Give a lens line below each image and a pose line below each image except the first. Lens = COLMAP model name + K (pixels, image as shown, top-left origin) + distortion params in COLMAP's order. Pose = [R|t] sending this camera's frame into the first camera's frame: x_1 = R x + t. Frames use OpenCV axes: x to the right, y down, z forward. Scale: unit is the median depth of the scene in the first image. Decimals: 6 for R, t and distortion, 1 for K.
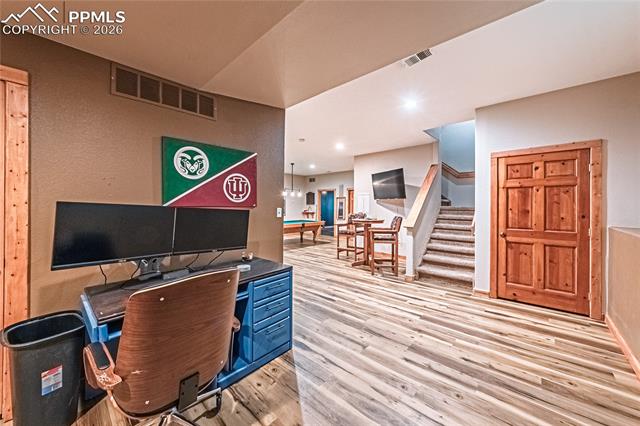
lens RADIAL K [[240.0, 0, 319.7], [0, 240.0, 208.1], [0, 0, 1]] dist [-0.003630, -0.001066]
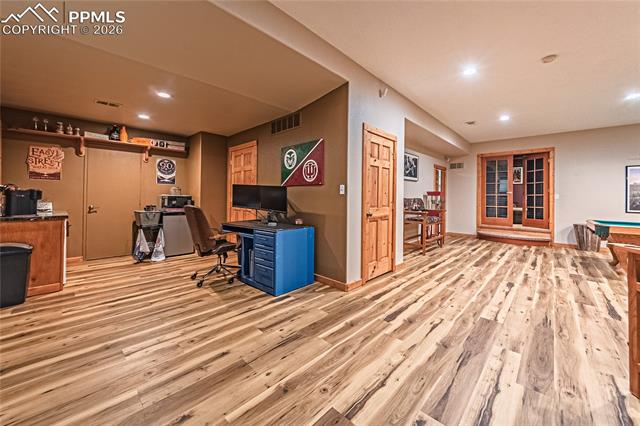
lens RADIAL K [[240.0, 0, 317.2], [0, 240.0, 196.4], [0, 0, 1]] dist [-0.003630, -0.001066]
pose [[-0.020170, -0.007894, -0.999765, 0.911485], [-0.019948, 0.999773, -0.007492, 0.061856], [0.999598, 0.019792, -0.020323, 1.009392]]
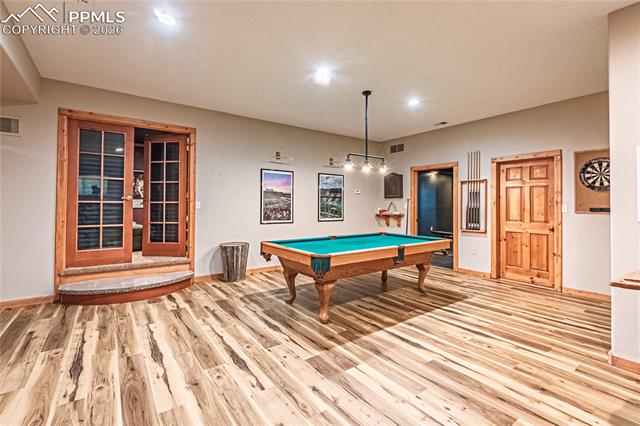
lens RADIAL K [[294.8, 0, 321.3], [0, 294.8, 197.7], [0, 0, 1]] dist [0.008088, -0.000031]
pose [[0.982987, -0.003740, -0.183635, -0.301746], [-0.002422, 0.999442, -0.033322, 0.014707], [0.183657, 0.033200, 0.982430, 1.577558]]
